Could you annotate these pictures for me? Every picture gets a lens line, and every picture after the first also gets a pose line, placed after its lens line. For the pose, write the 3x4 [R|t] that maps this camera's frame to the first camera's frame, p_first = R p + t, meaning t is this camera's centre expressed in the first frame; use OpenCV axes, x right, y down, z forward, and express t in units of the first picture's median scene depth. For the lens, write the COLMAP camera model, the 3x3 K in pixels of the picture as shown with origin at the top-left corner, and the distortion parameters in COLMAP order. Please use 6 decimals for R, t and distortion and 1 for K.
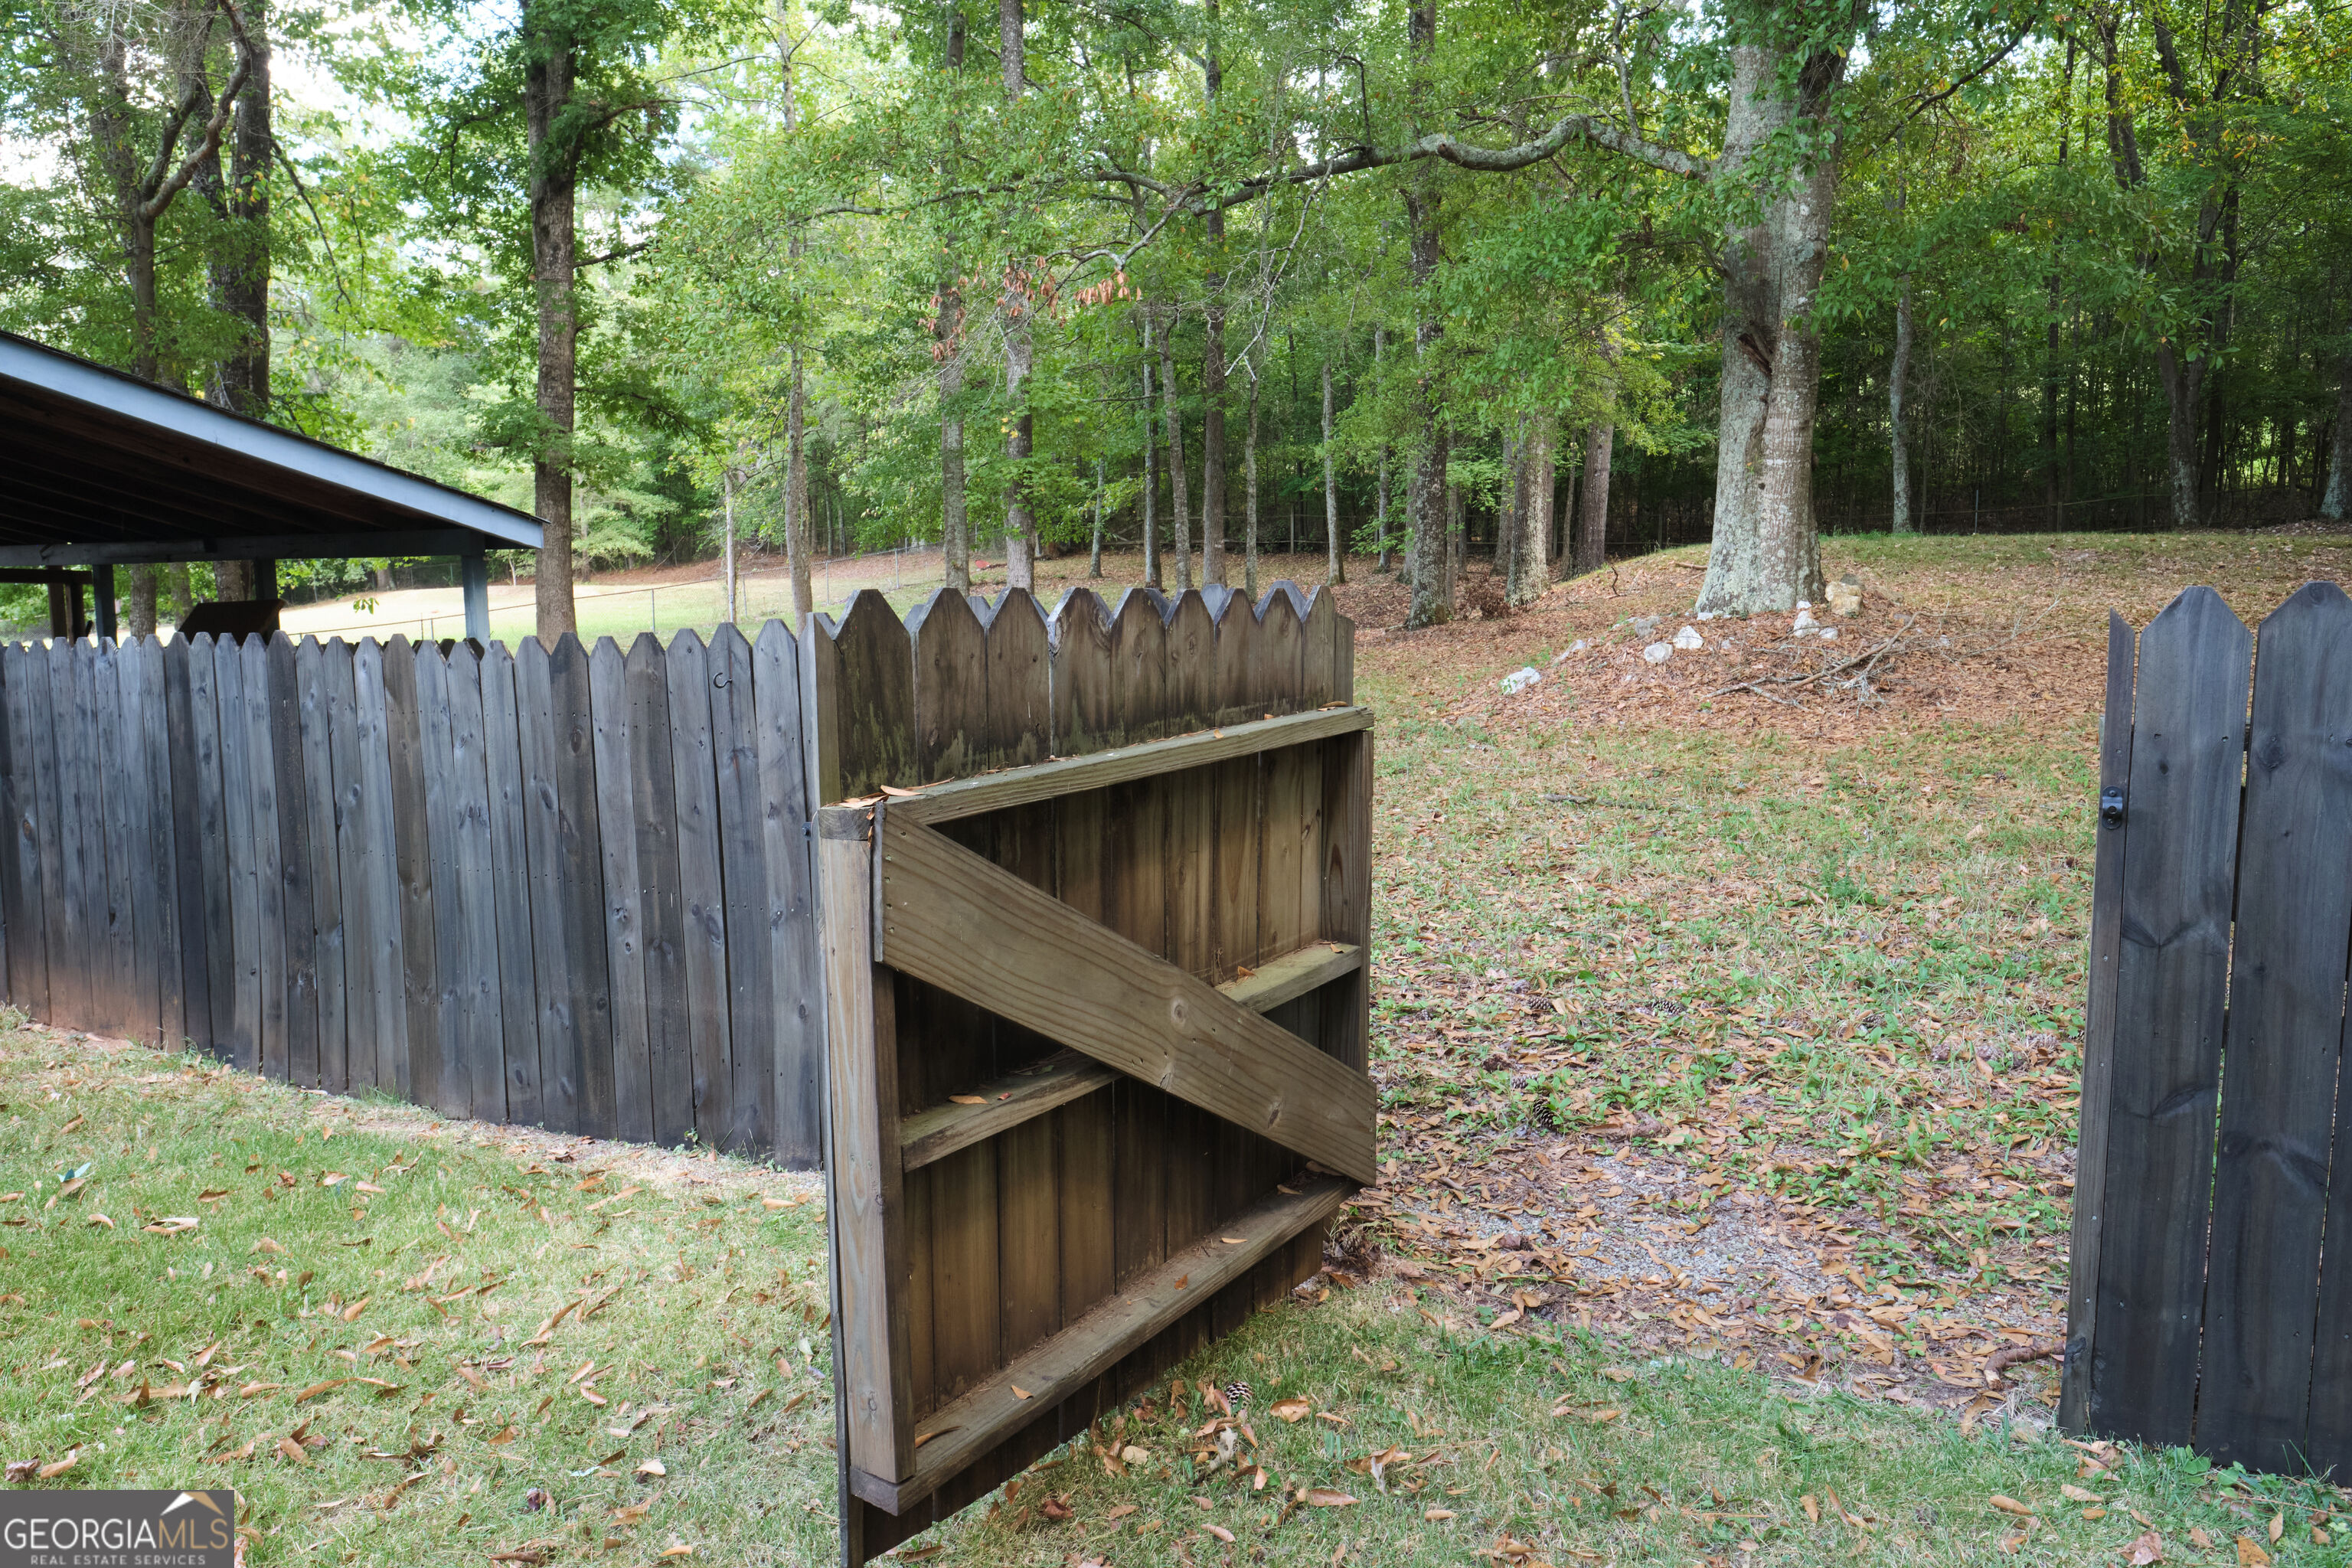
lens RADIAL K [[1654.2, 0, 1151.2], [0, 1654.2, 775.8], [0, 0, 1]] dist [-0.009229, 0.004177]
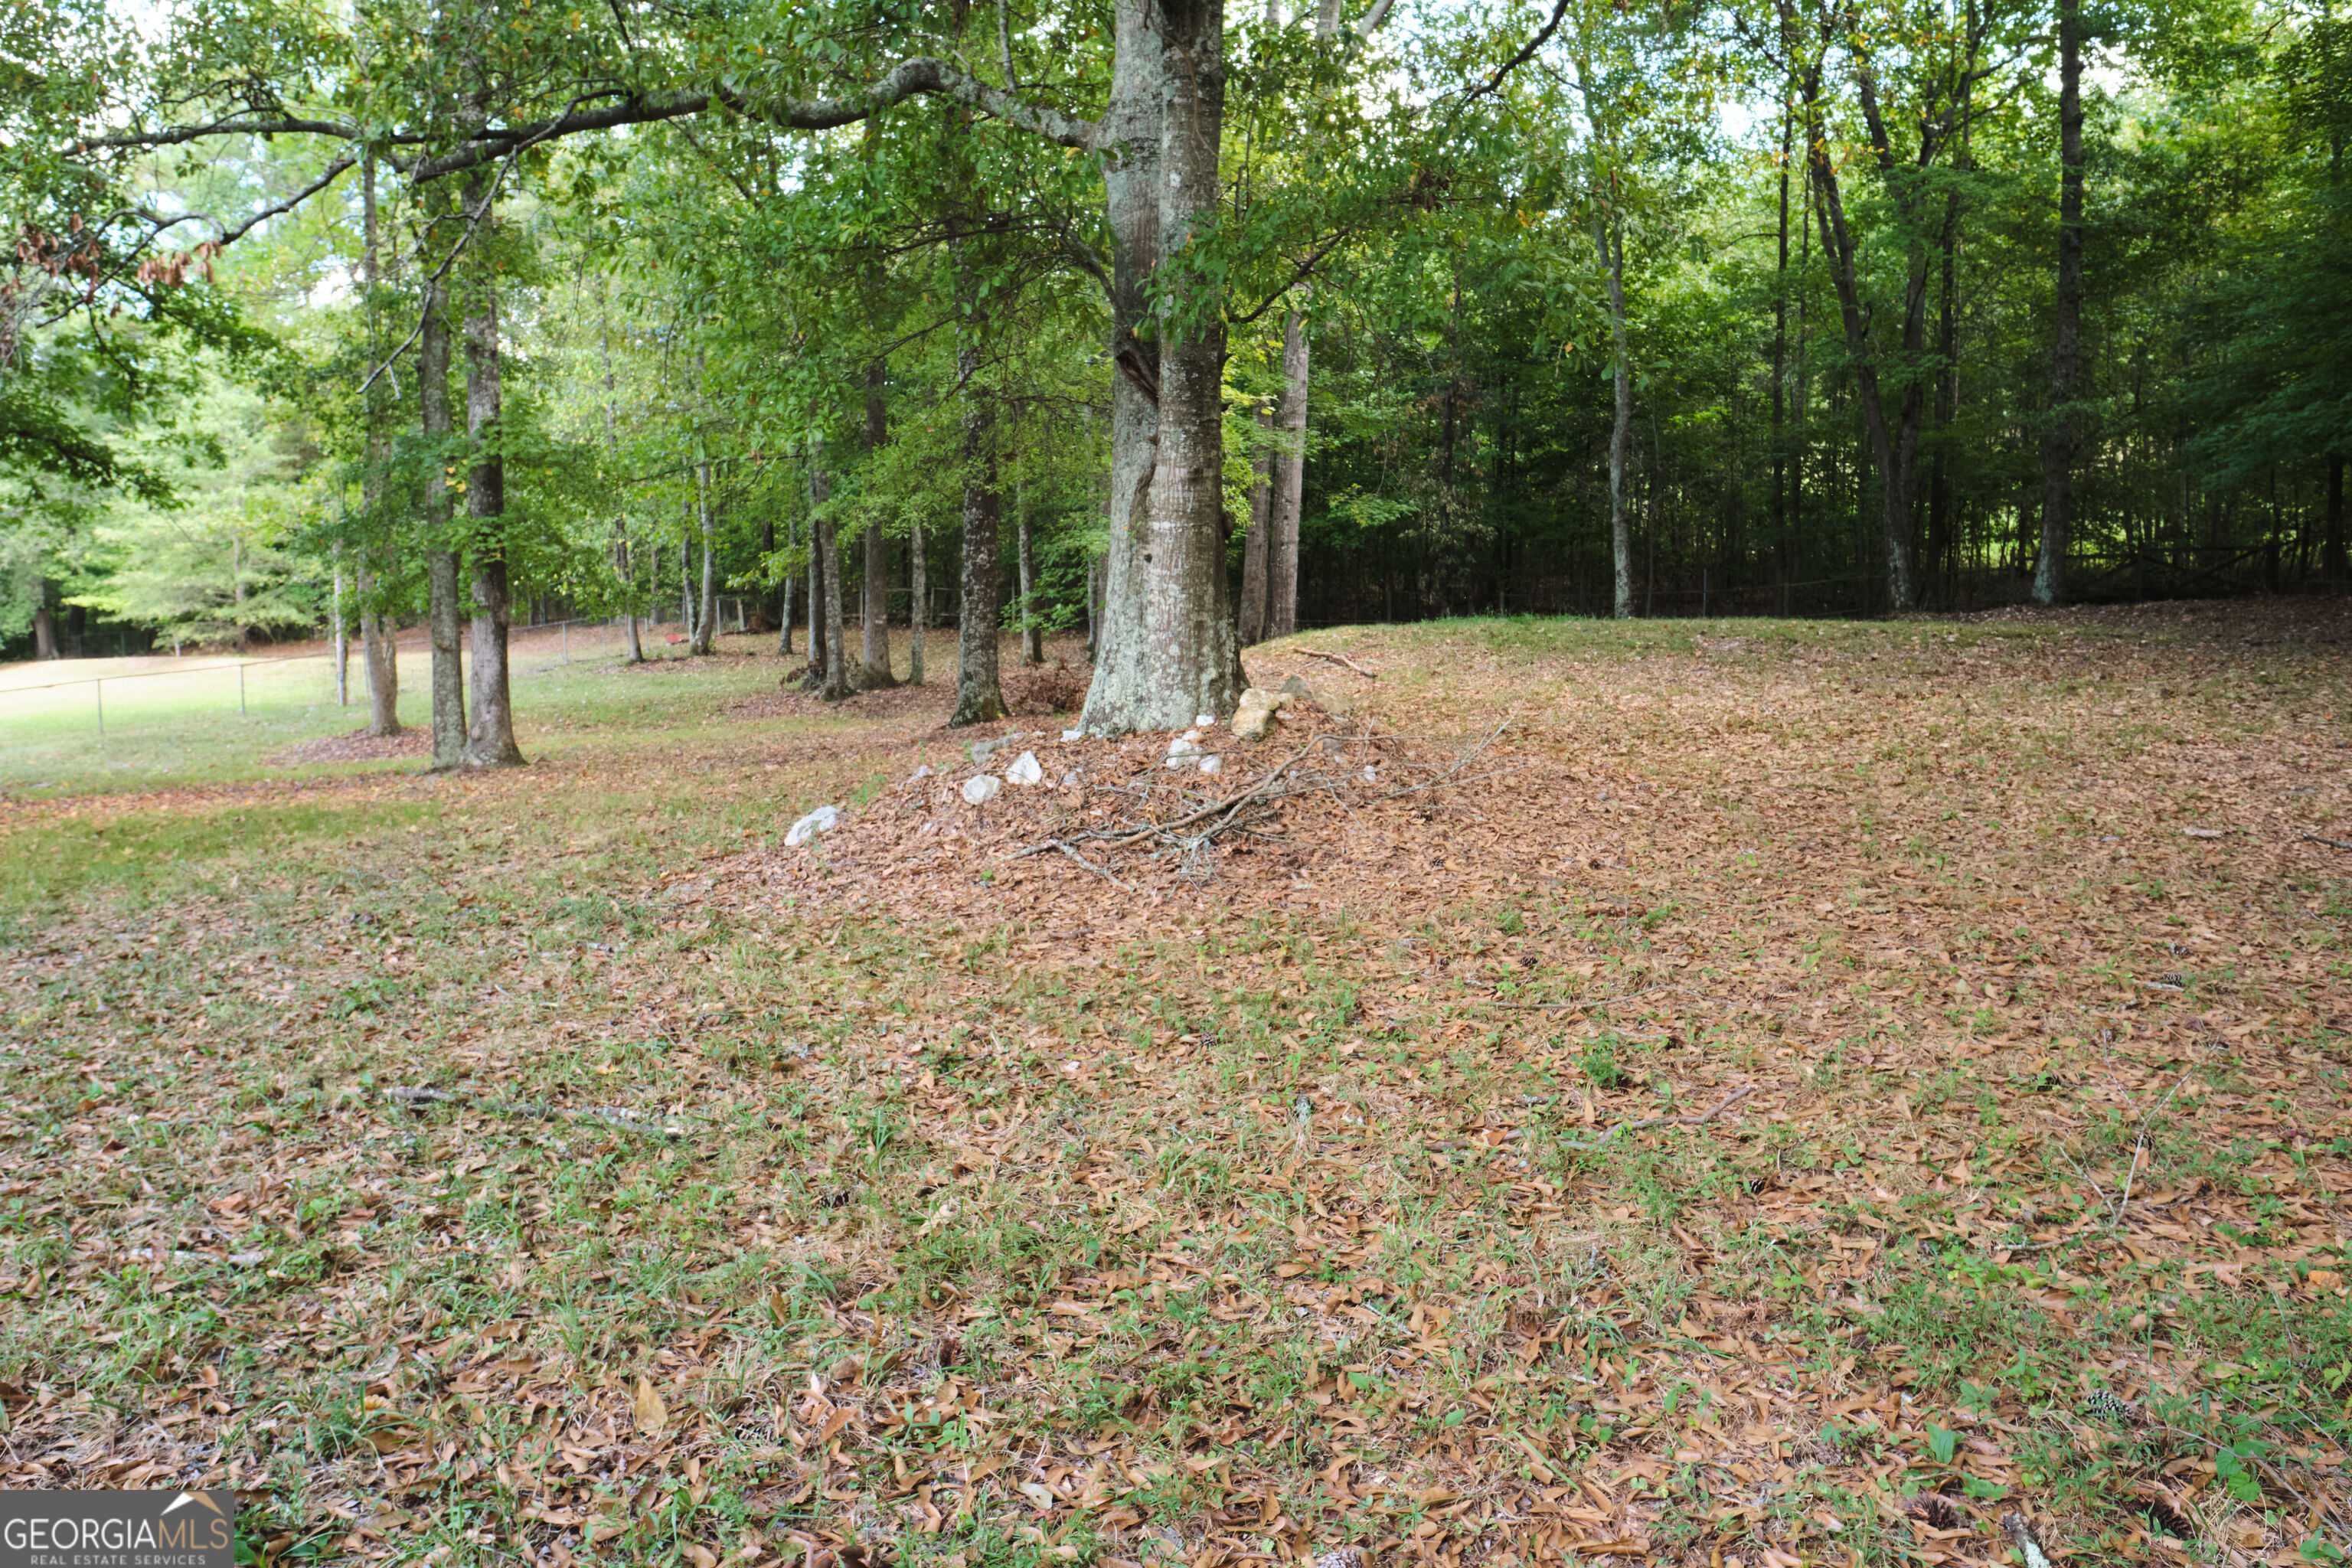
lens RADIAL K [[1636.5, 0, 1165.0], [0, 1636.5, 777.3], [0, 0, 1]] dist [-0.017247, 0.010104]
pose [[0.995713, -0.000755, 0.092498, 0.298631], [0.004490, 0.999183, -0.040172, -0.047755], [-0.092392, 0.040415, 0.994902, 0.273920]]
